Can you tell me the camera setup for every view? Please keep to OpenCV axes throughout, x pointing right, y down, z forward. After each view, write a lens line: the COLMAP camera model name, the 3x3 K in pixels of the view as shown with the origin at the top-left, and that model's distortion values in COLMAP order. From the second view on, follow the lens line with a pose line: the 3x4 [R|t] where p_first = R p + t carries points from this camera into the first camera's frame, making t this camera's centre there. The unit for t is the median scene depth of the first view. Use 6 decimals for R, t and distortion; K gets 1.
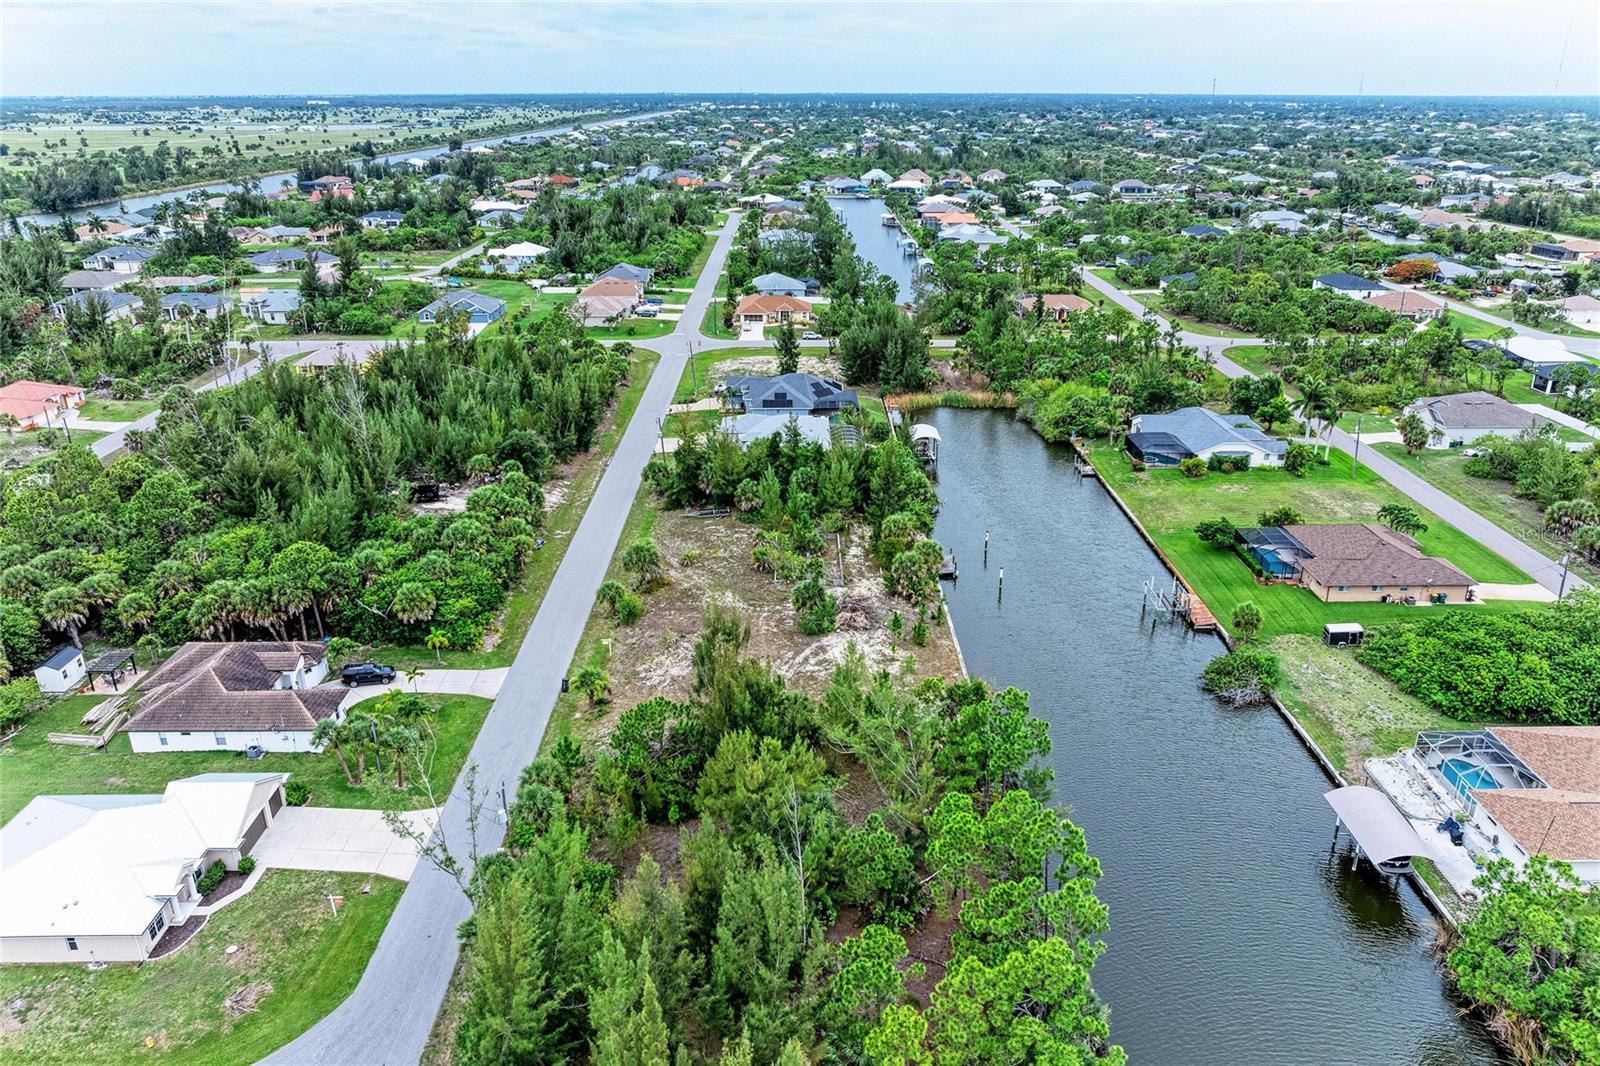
lens RADIAL K [[1119.1, 0, 818.6], [0, 1119.1, 533.9], [0, 0, 1]] dist [-0.017446, 0.001606]
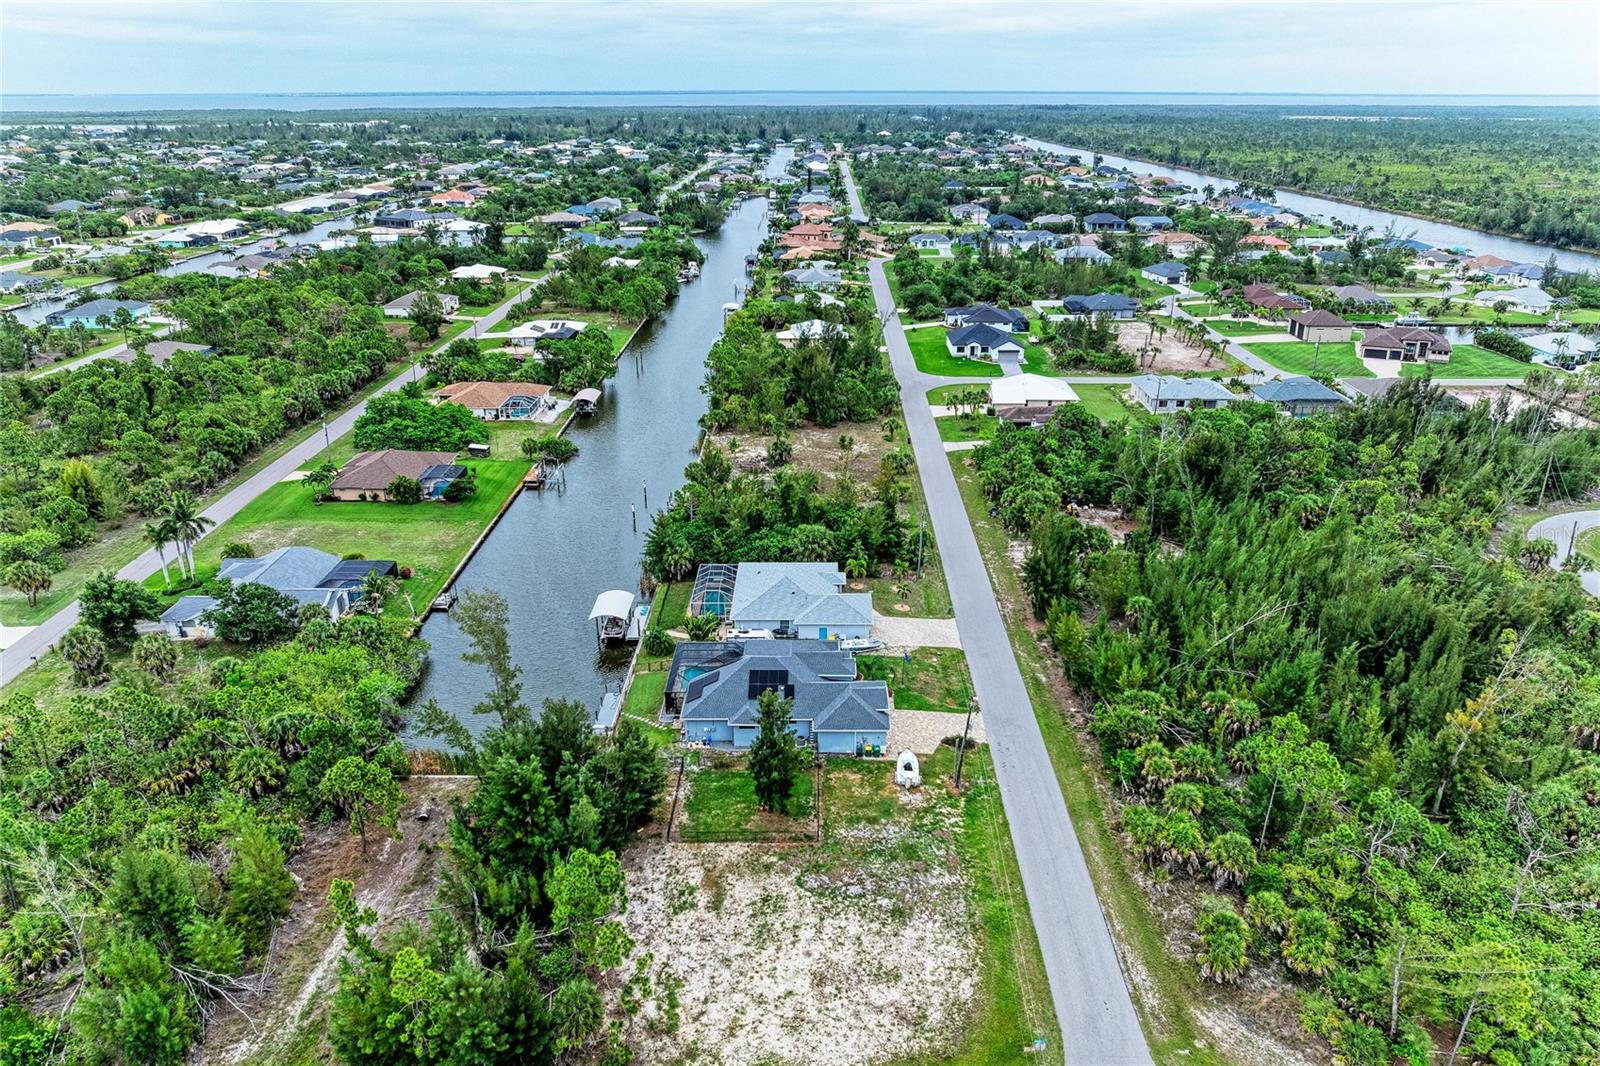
lens RADIAL K [[1119.1, 0, 818.6], [0, 1119.1, 533.9], [0, 0, 1]] dist [-0.017446, 0.001606]
pose [[-0.999829, -0.005446, 0.017686, -0.090153], [0.008188, 0.726891, 0.686704, -0.954590], [-0.016596, 0.686731, -0.726722, 2.206249]]
